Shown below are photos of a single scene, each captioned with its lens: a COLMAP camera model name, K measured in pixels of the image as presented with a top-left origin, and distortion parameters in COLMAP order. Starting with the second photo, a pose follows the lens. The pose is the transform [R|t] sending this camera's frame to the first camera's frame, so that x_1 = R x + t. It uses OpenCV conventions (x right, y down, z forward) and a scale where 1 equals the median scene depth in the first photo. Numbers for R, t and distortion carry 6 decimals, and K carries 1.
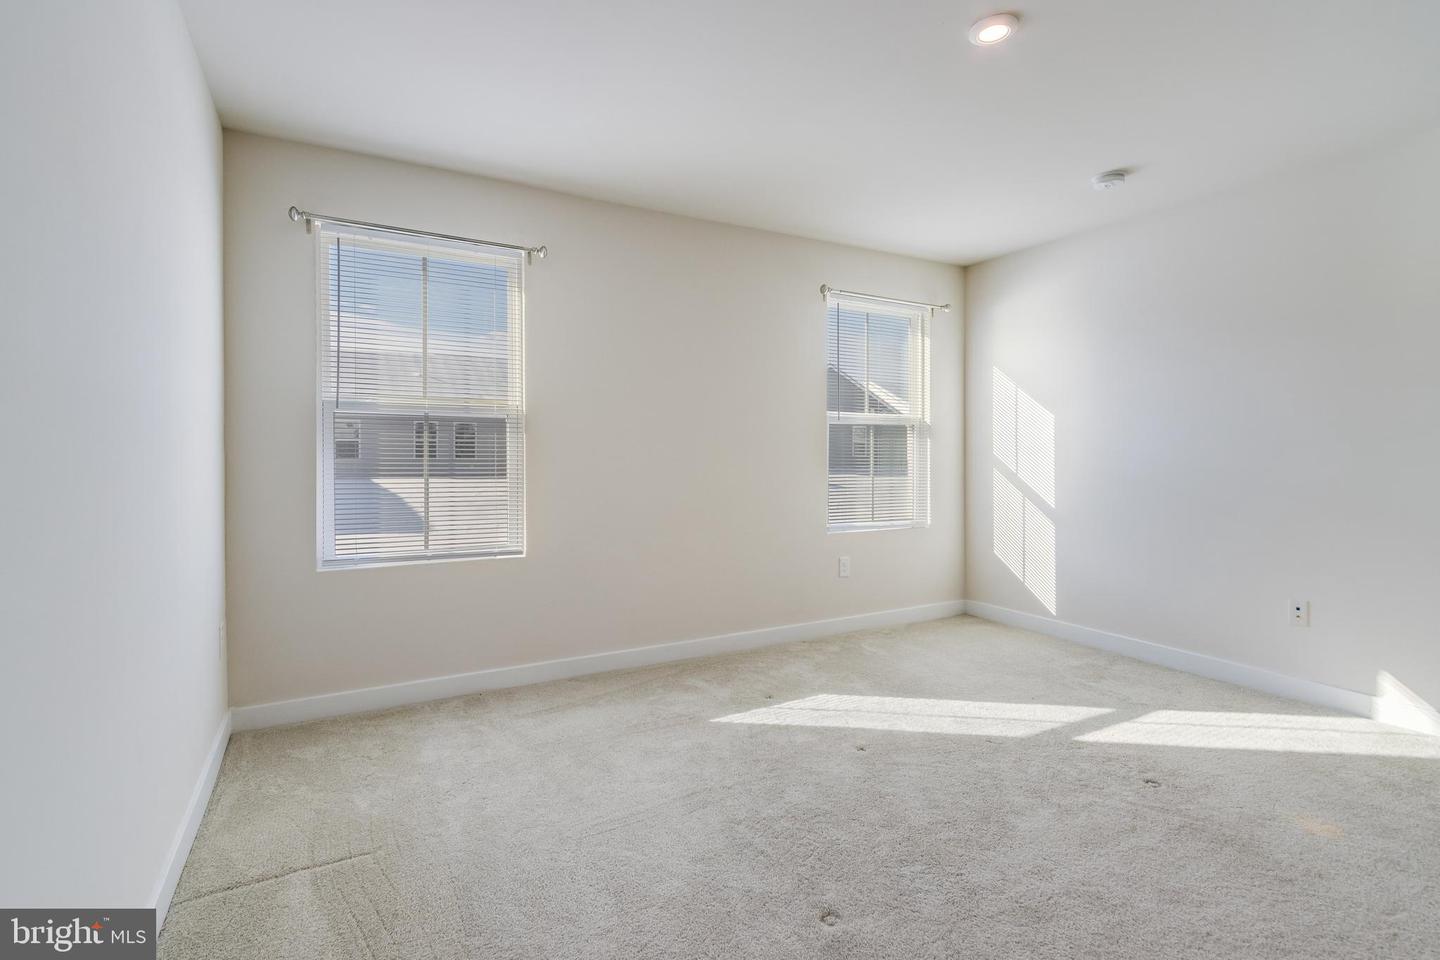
lens RADIAL K [[681.1, 0, 690.0], [0, 681.1, 463.8], [0, 0, 1]] dist [0.010860, -0.001752]
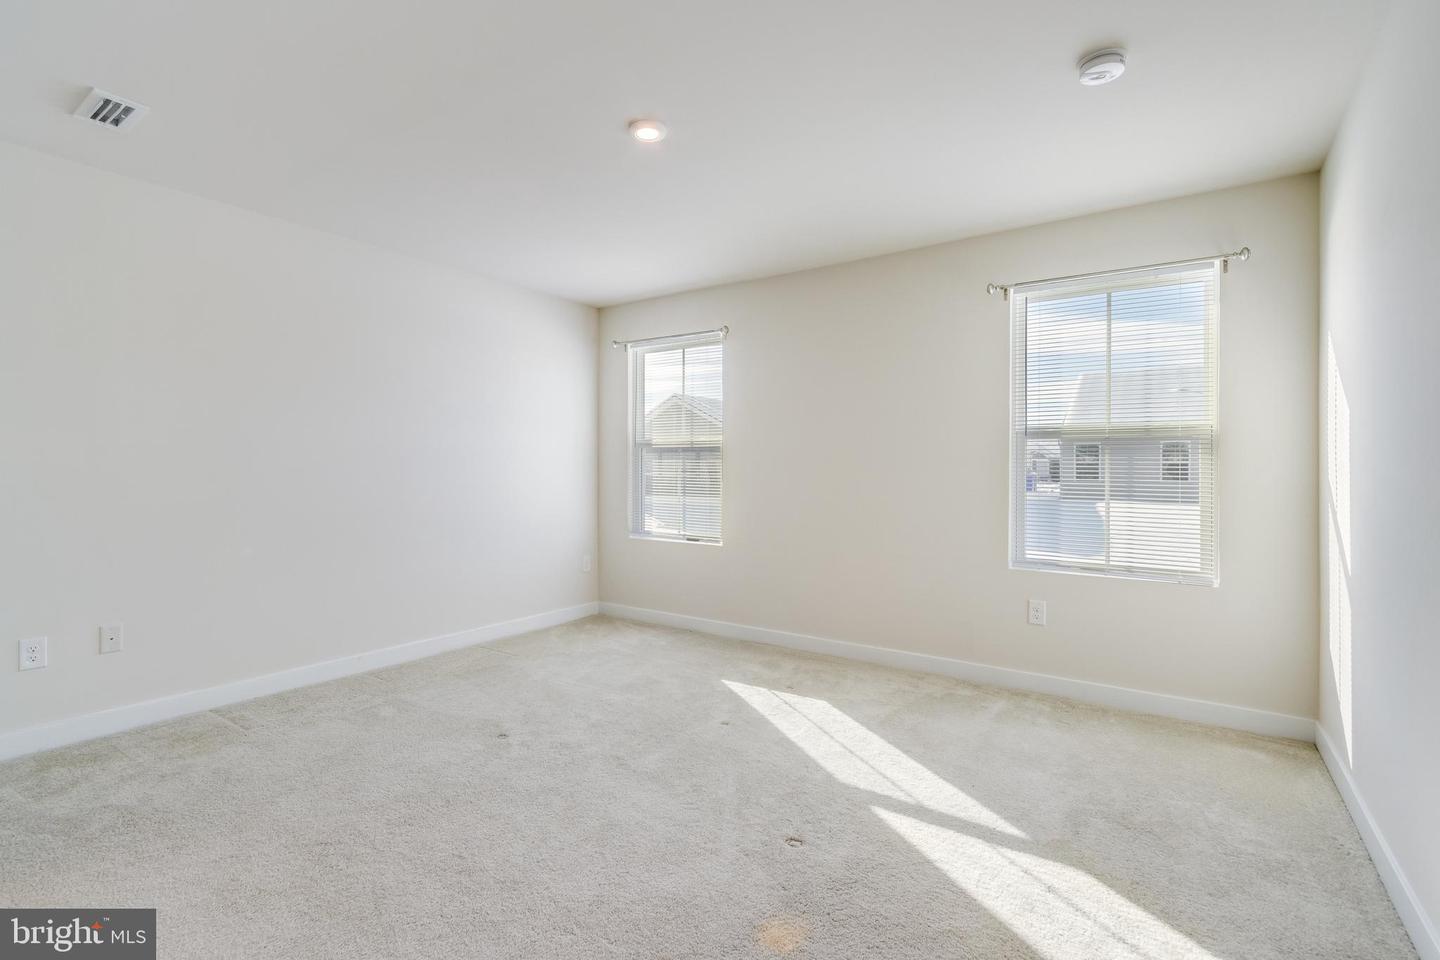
lens RADIAL K [[681.1, 0, 719.1], [0, 681.1, 469.9], [0, 0, 1]] dist [0.010860, -0.001752]
pose [[0.440015, 0.001395, -0.897990, 1.087333], [-0.022664, 0.999698, -0.009552, -0.007294], [0.897705, 0.024555, 0.439913, 0.383395]]
